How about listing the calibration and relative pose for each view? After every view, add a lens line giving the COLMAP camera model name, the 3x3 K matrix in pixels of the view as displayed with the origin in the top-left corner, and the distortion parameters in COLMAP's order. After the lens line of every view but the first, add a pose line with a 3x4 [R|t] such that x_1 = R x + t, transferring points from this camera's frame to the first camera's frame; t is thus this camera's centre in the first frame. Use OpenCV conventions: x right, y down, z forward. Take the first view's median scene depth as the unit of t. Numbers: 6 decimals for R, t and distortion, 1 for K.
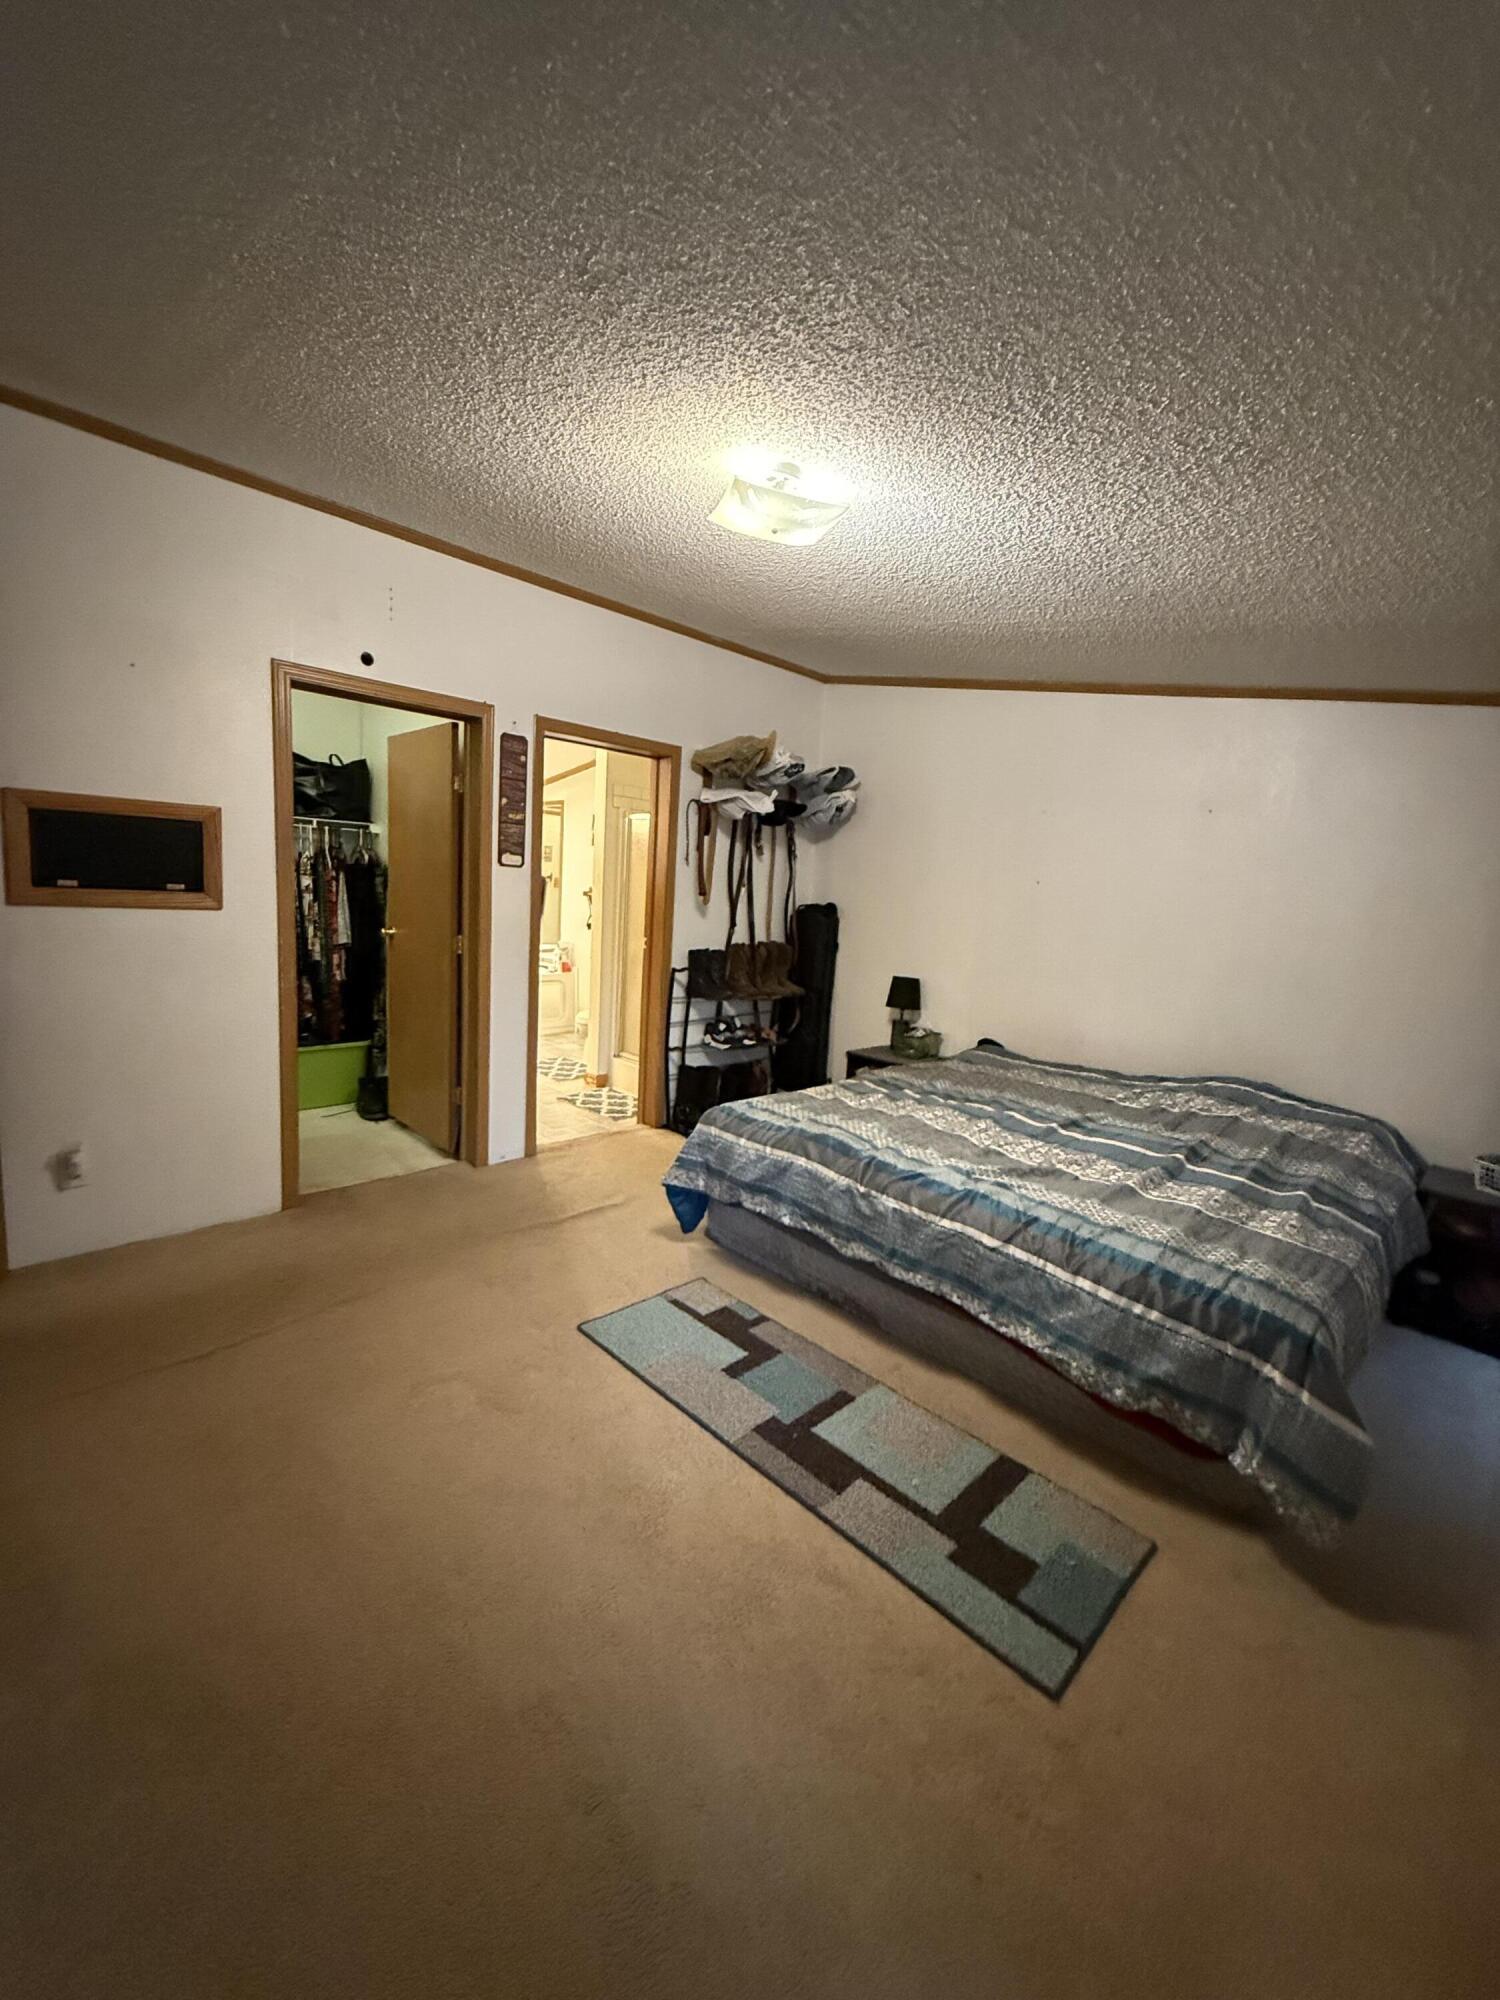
lens RADIAL K [[799.7, 0, 760.0], [0, 799.7, 996.5], [0, 0, 1]] dist [0.000492, -0.001270]
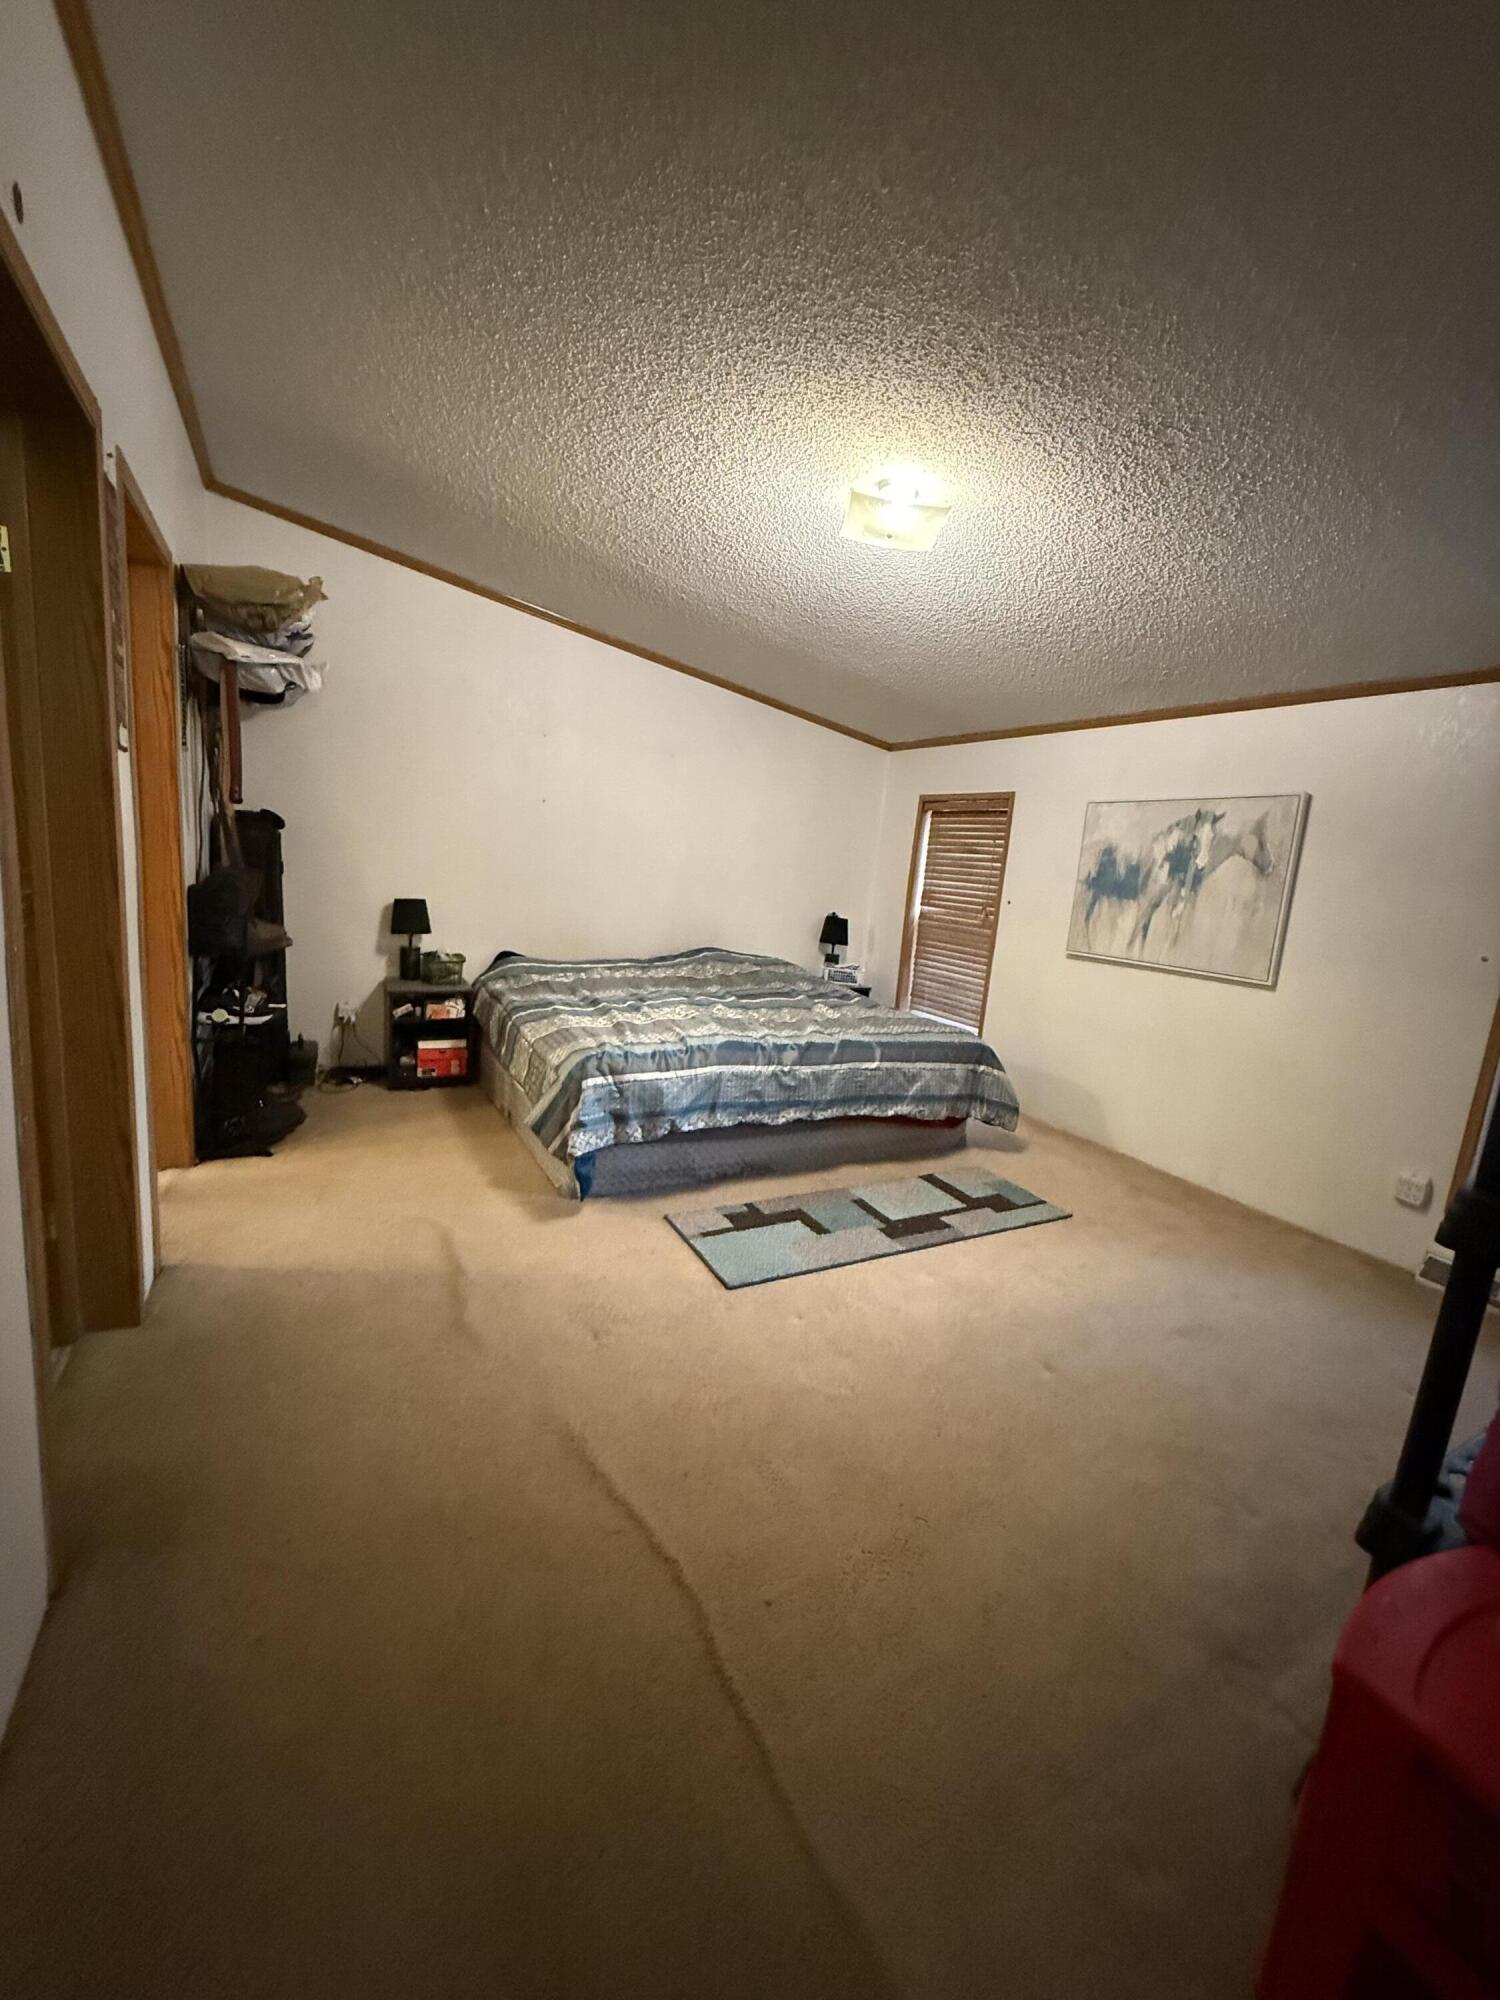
lens RADIAL K [[799.7, 0, 748.1], [0, 799.7, 999.2], [0, 0, 1]] dist [0.000492, -0.001270]
pose [[0.289528, -0.207114, 0.934493, -1.077961], [0.066477, 0.978303, 0.196227, -0.122307], [-0.954858, 0.005309, 0.297015, 0.696445]]
